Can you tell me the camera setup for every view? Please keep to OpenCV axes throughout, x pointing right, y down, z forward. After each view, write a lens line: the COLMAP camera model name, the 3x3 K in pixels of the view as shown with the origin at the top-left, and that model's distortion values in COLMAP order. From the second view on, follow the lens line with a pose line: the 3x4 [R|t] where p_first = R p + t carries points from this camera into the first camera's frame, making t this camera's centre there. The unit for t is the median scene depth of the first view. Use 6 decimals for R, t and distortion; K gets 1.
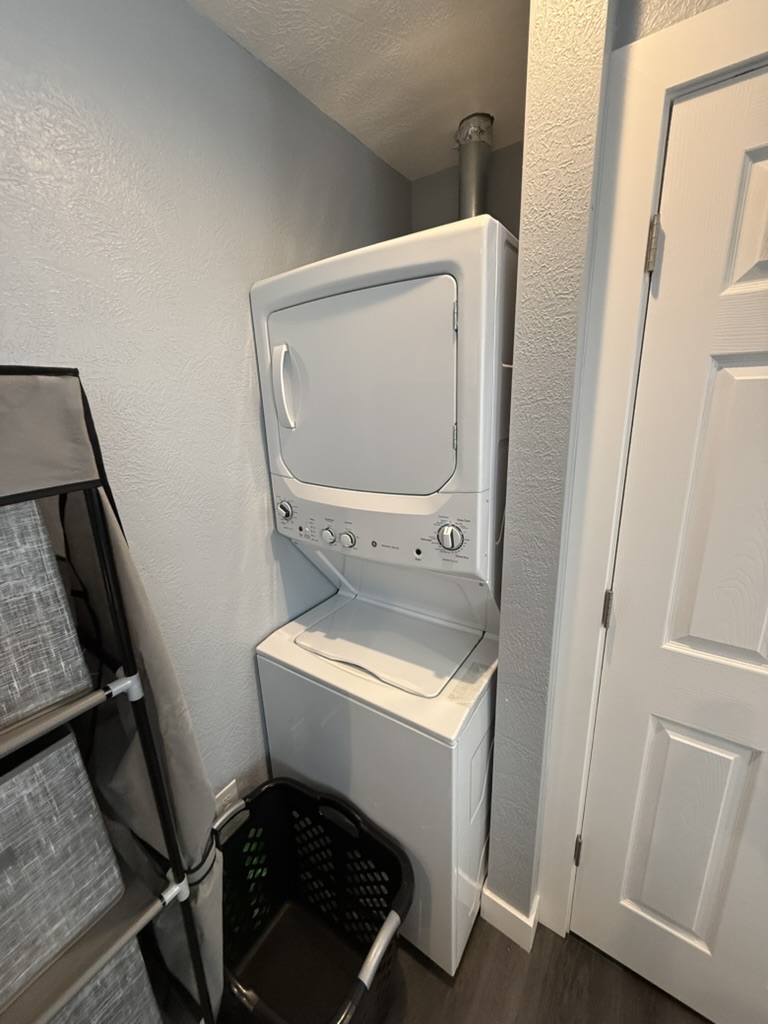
lens RADIAL K [[407.1, 0, 381.9], [0, 407.1, 509.8], [0, 0, 1]] dist [0.001719, -0.000239]
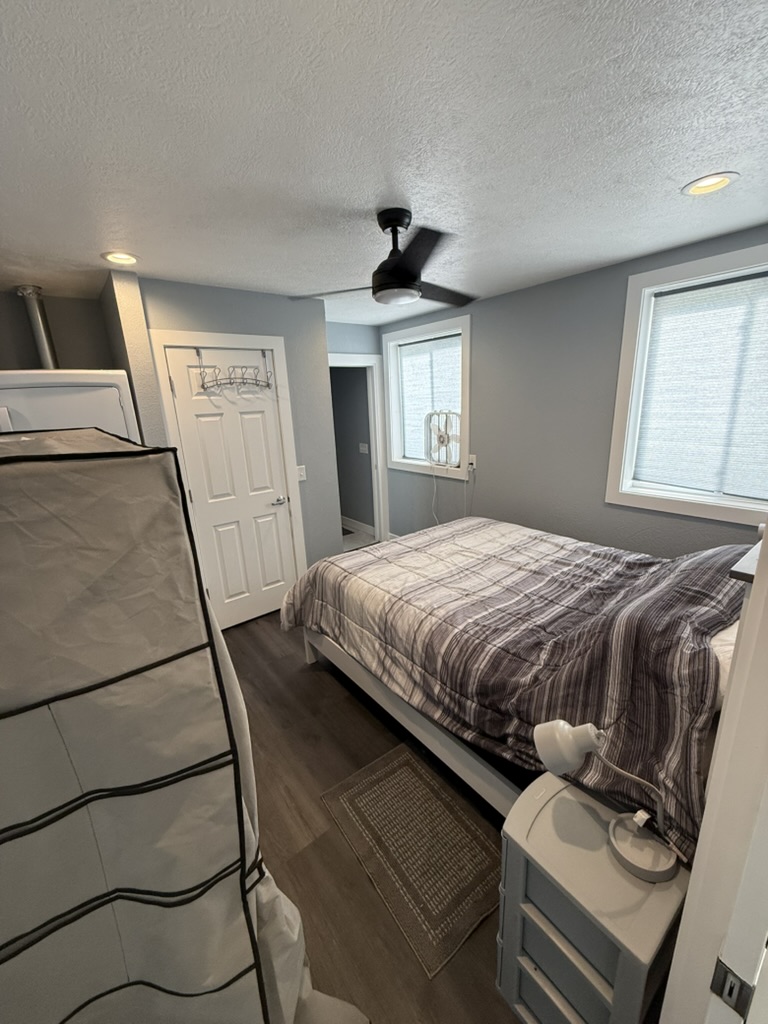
lens RADIAL K [[407.1, 0, 383.4], [0, 407.1, 513.1], [0, 0, 1]] dist [0.001719, -0.000239]
pose [[0.306957, -0.230545, 0.923378, -2.162391], [0.284427, 0.948098, 0.142166, 0.410055], [-0.908228, 0.218995, 0.356598, -1.594349]]
